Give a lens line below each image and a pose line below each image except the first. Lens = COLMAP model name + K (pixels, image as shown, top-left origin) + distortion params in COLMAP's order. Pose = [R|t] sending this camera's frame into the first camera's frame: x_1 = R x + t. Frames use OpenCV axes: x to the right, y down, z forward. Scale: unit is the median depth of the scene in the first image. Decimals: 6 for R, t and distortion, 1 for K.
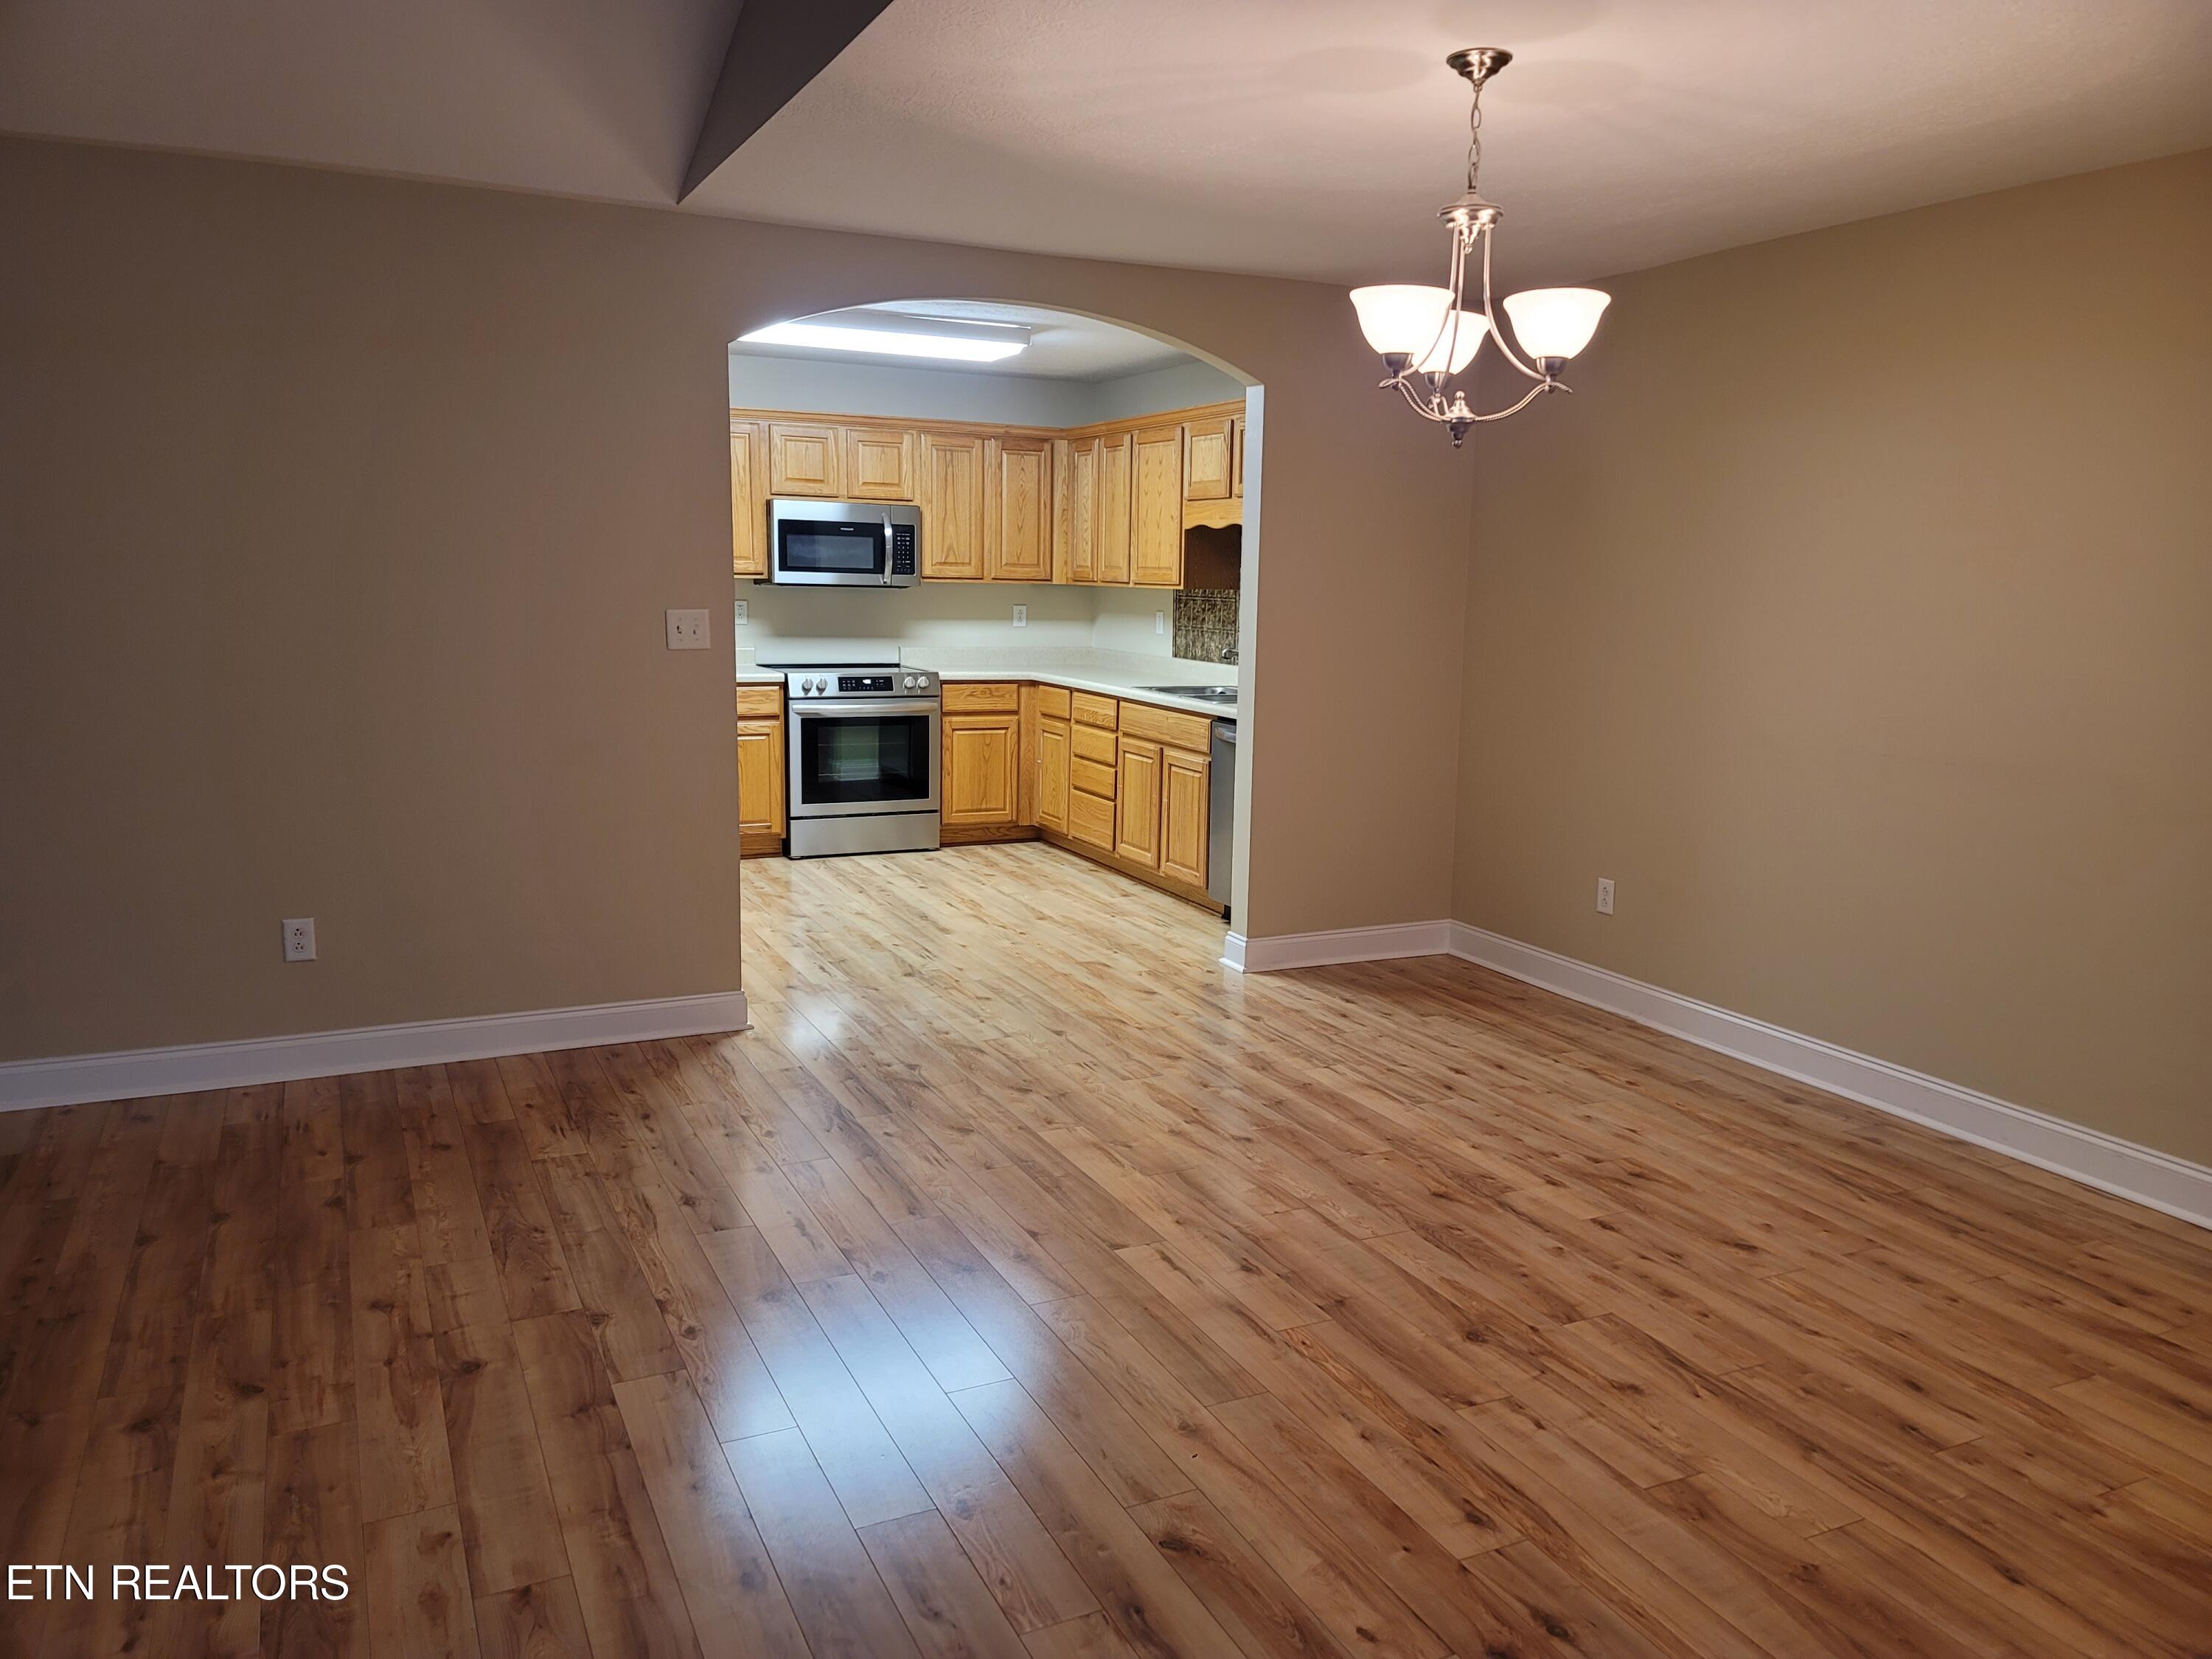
lens RADIAL K [[1625.0, 0, 1125.5], [0, 1625.0, 813.8], [0, 0, 1]] dist [0.074061, -0.039521]
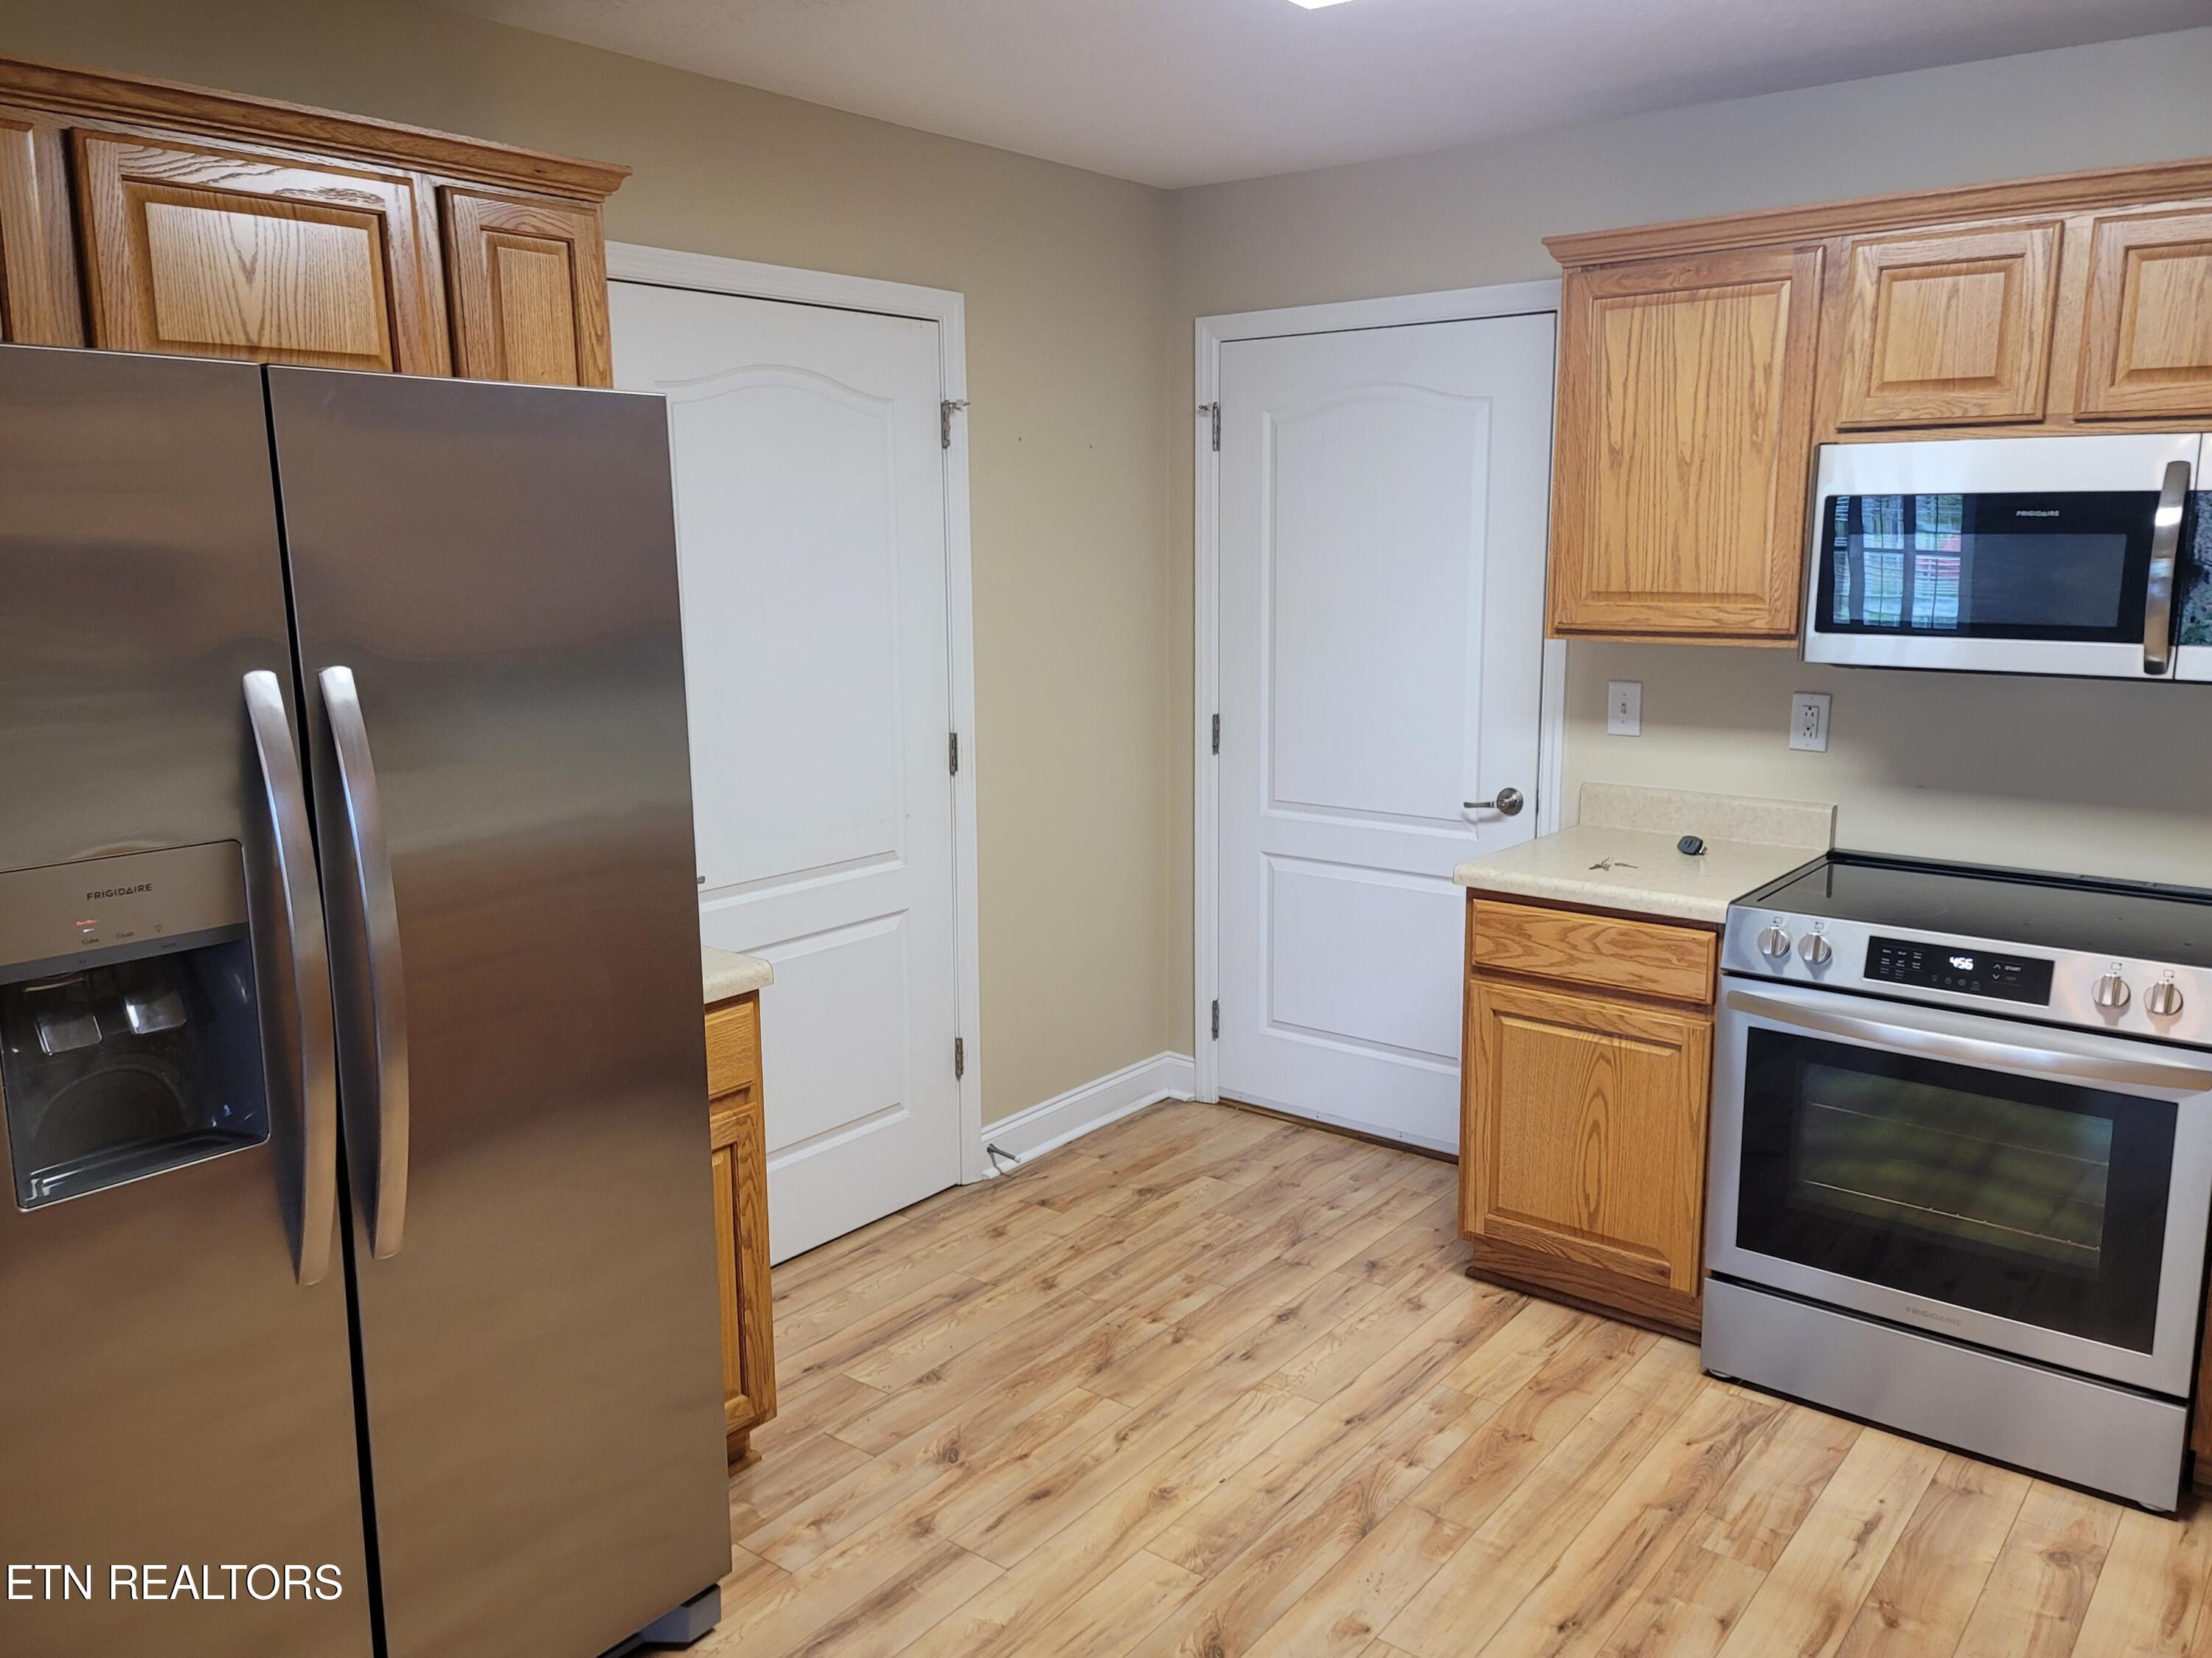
lens RADIAL K [[1624.9, 0, 1129.2], [0, 1624.9, 829.1], [0, 0, 1]] dist [0.074061, -0.039521]
pose [[0.439573, 0.136931, -0.887708, 0.115224], [-0.123059, 0.988173, 0.091493, -0.203415], [0.889737, 0.069023, 0.451225, 1.174166]]
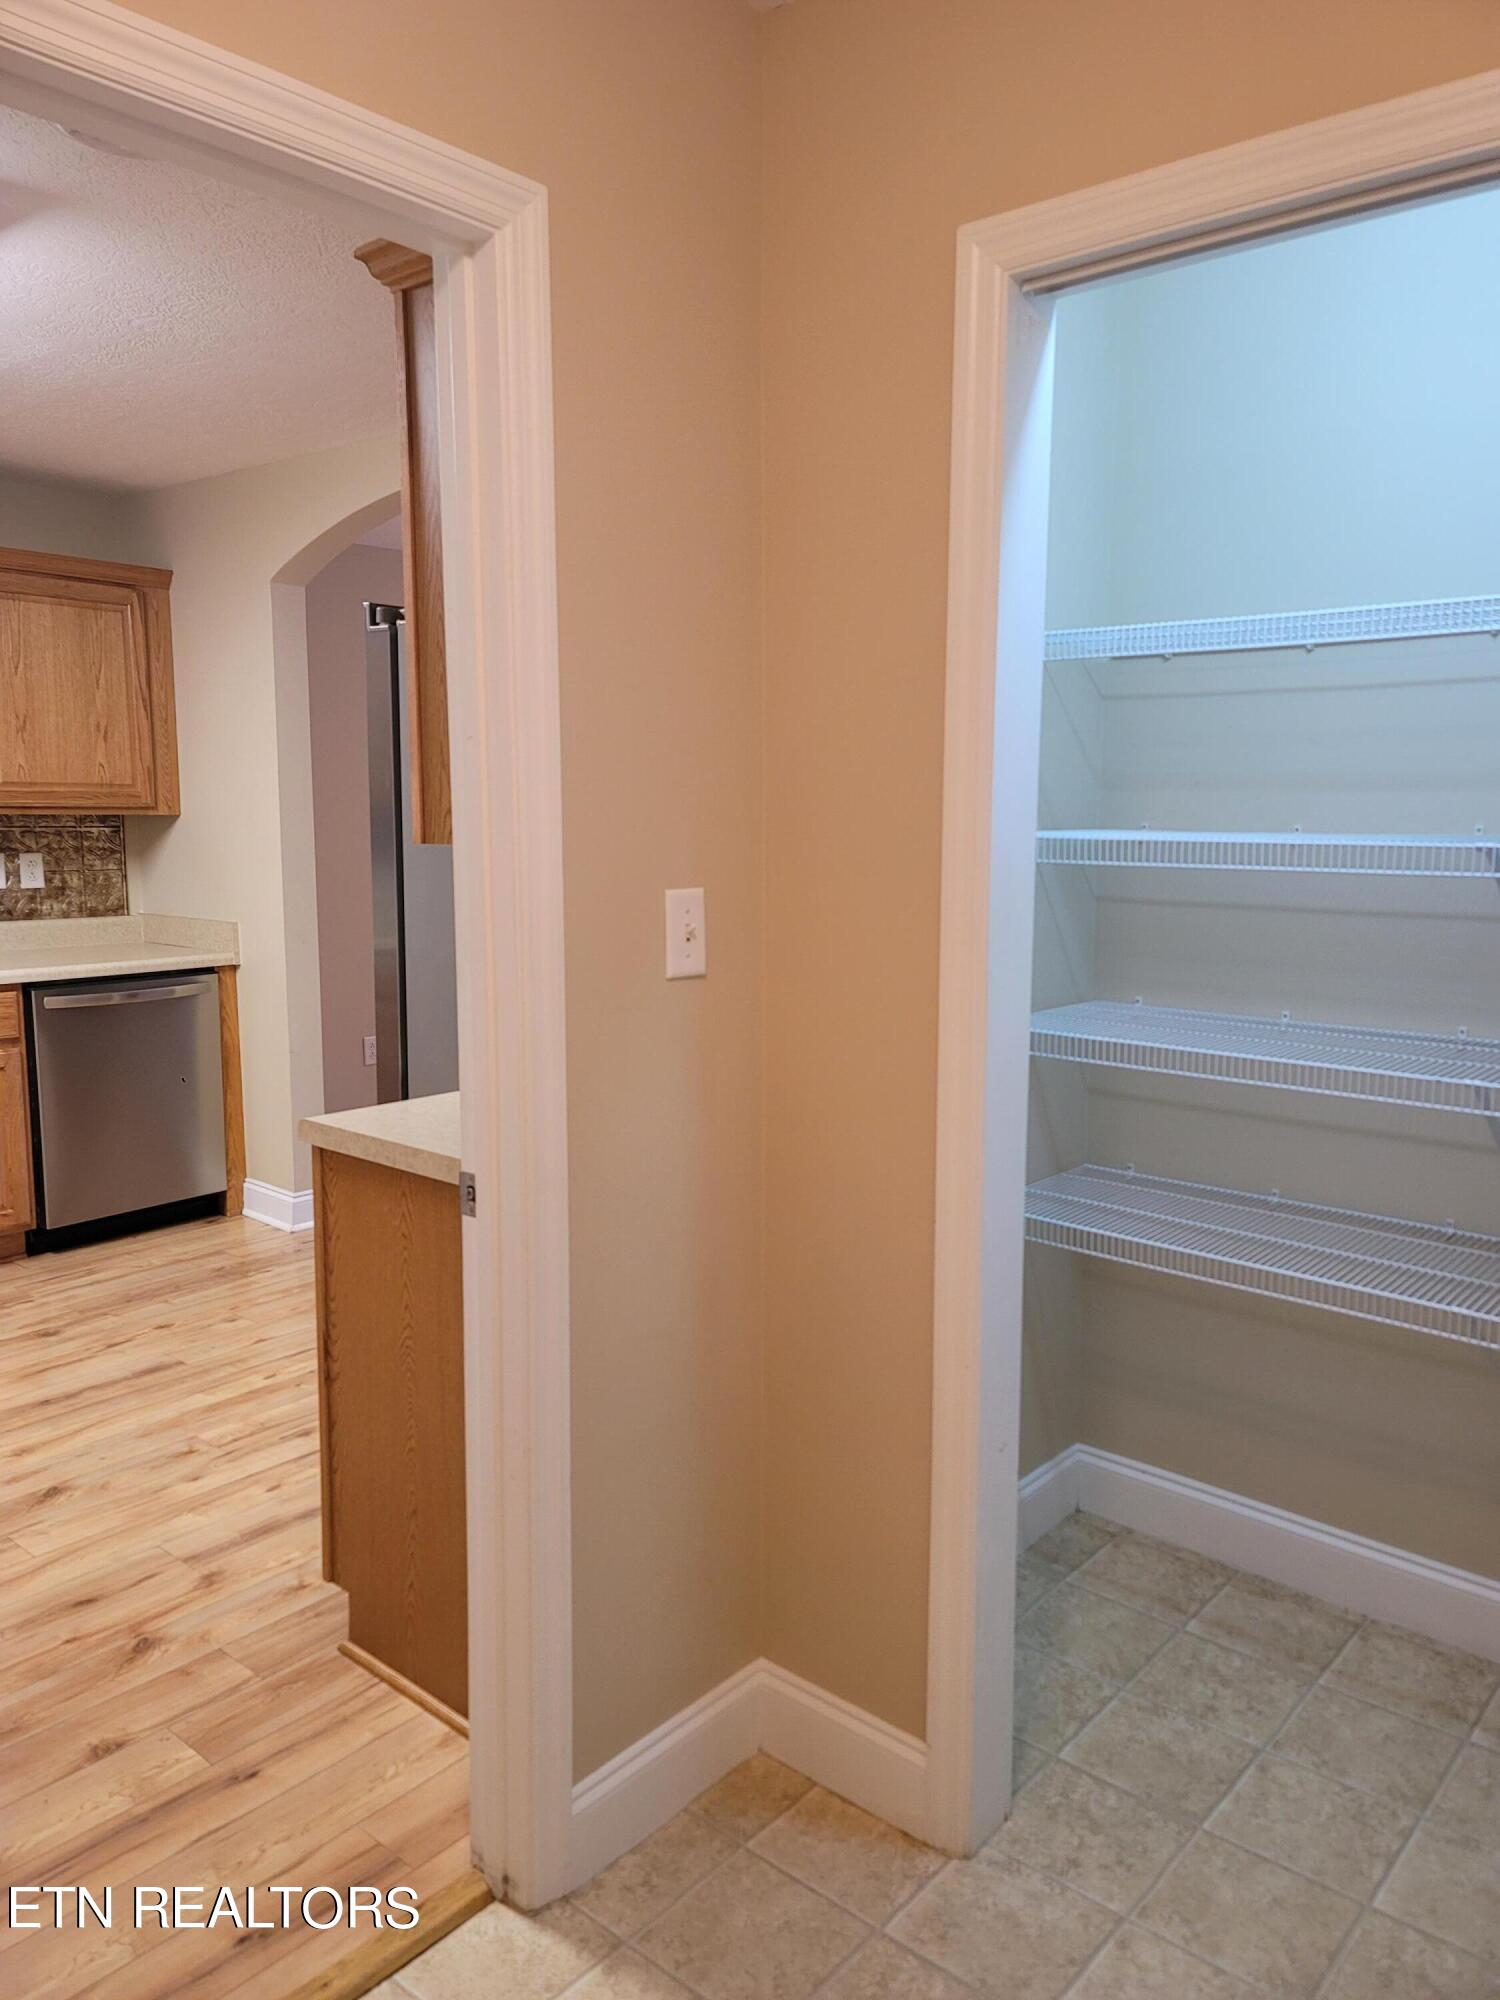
lens RADIAL K [[1469.3, 0, 738.6], [0, 1469.3, 1007.8], [0, 0, 1]] dist [0.074061, -0.039521]
pose [[-0.380813, -0.143848, 0.913394, -0.982267], [0.131405, 0.969380, 0.207451, -0.211578], [-0.915267, 0.199025, -0.350250, 1.358699]]
